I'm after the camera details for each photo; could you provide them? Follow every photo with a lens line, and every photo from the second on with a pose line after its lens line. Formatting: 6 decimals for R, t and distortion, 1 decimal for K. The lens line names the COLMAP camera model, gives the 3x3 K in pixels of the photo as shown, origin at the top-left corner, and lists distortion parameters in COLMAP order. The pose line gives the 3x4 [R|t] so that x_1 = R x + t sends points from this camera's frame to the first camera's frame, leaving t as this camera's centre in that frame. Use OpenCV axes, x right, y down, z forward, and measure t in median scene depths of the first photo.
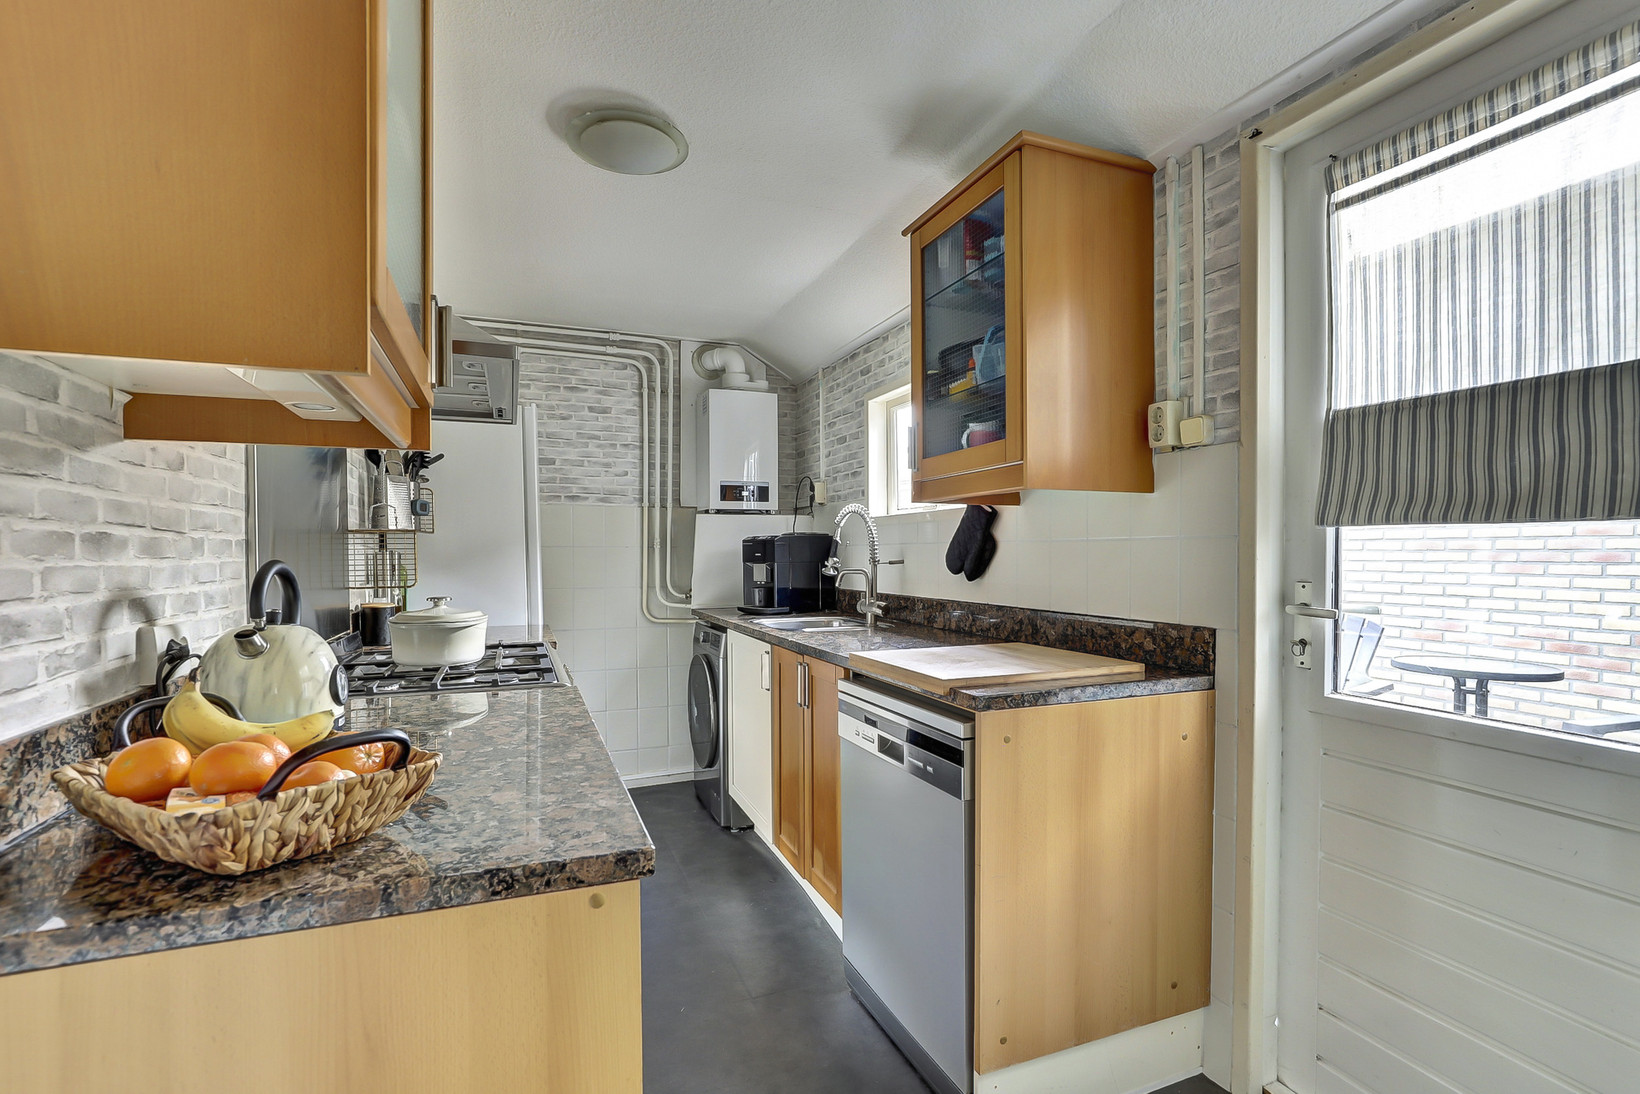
lens RADIAL K [[755.0, 0, 796.1], [0, 755.0, 569.0], [0, 0, 1]] dist [-0.015338, 0.004947]
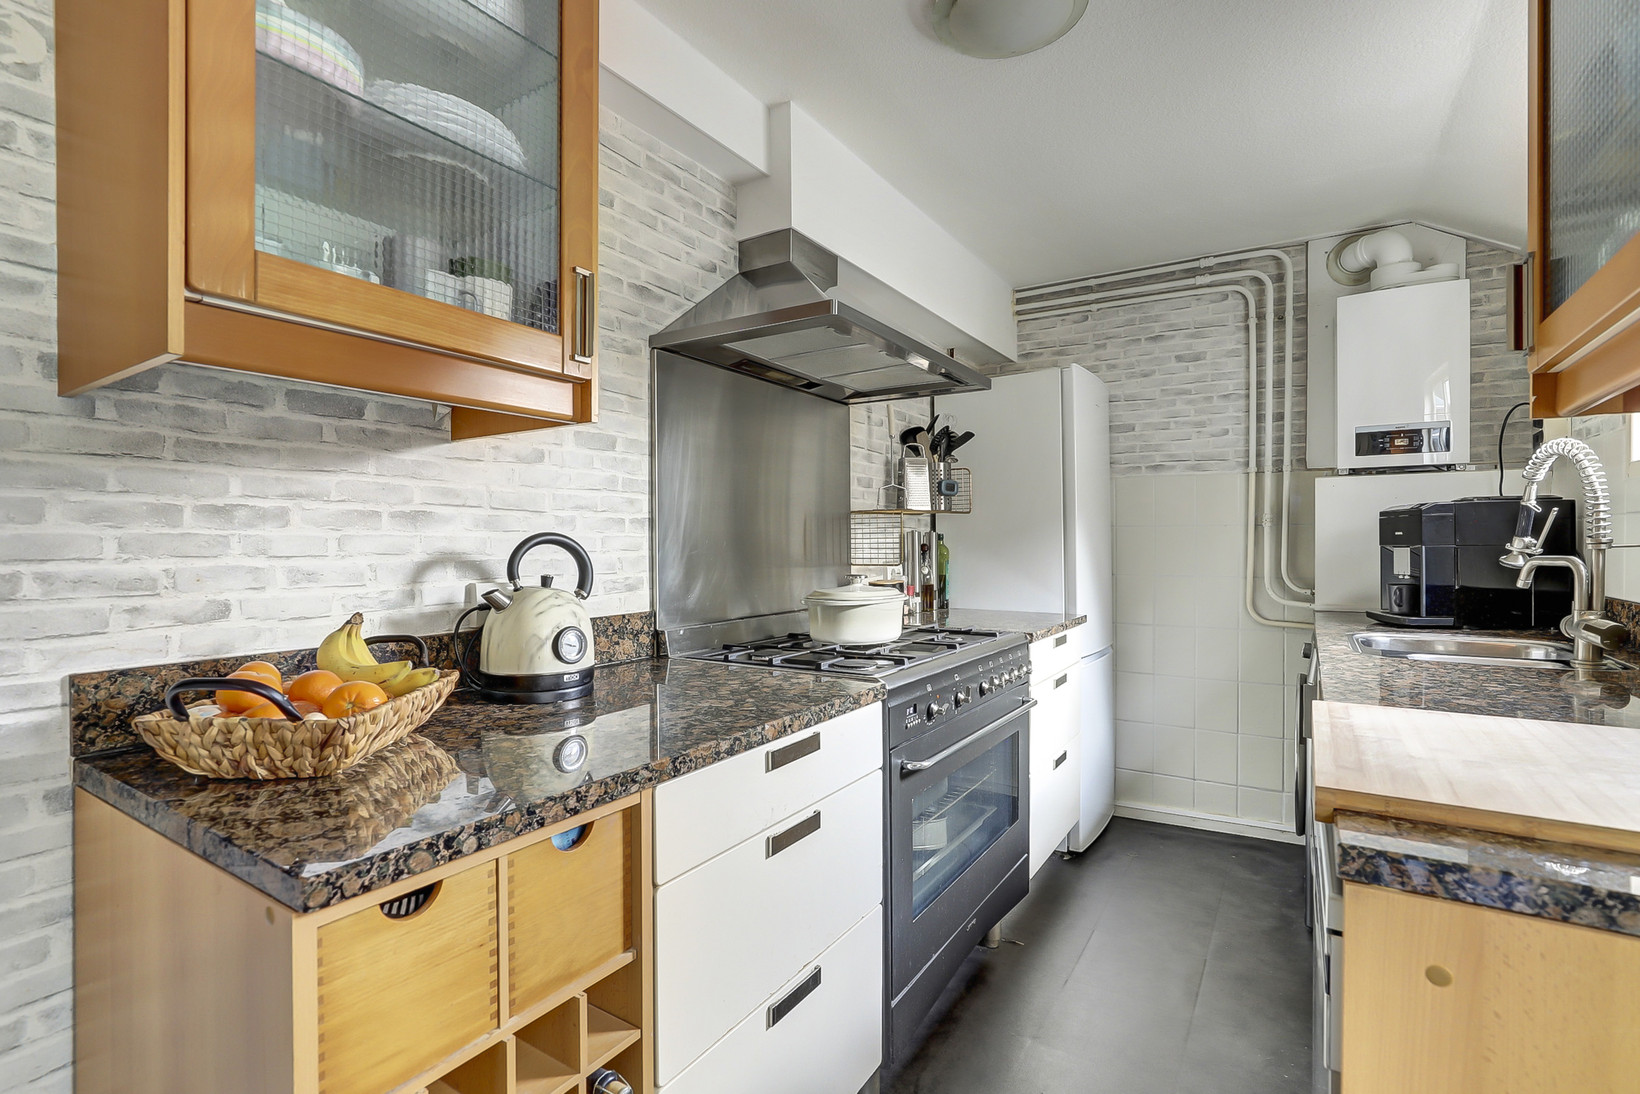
lens RADIAL K [[755.0, 0, 860.7], [0, 755.0, 552.9], [0, 0, 1]] dist [-0.015338, 0.004947]
pose [[0.594649, 0.007570, -0.803950, 0.177389], [-0.013255, 0.999912, -0.000389, 0.004744], [0.803876, 0.010887, 0.594697, 0.226461]]
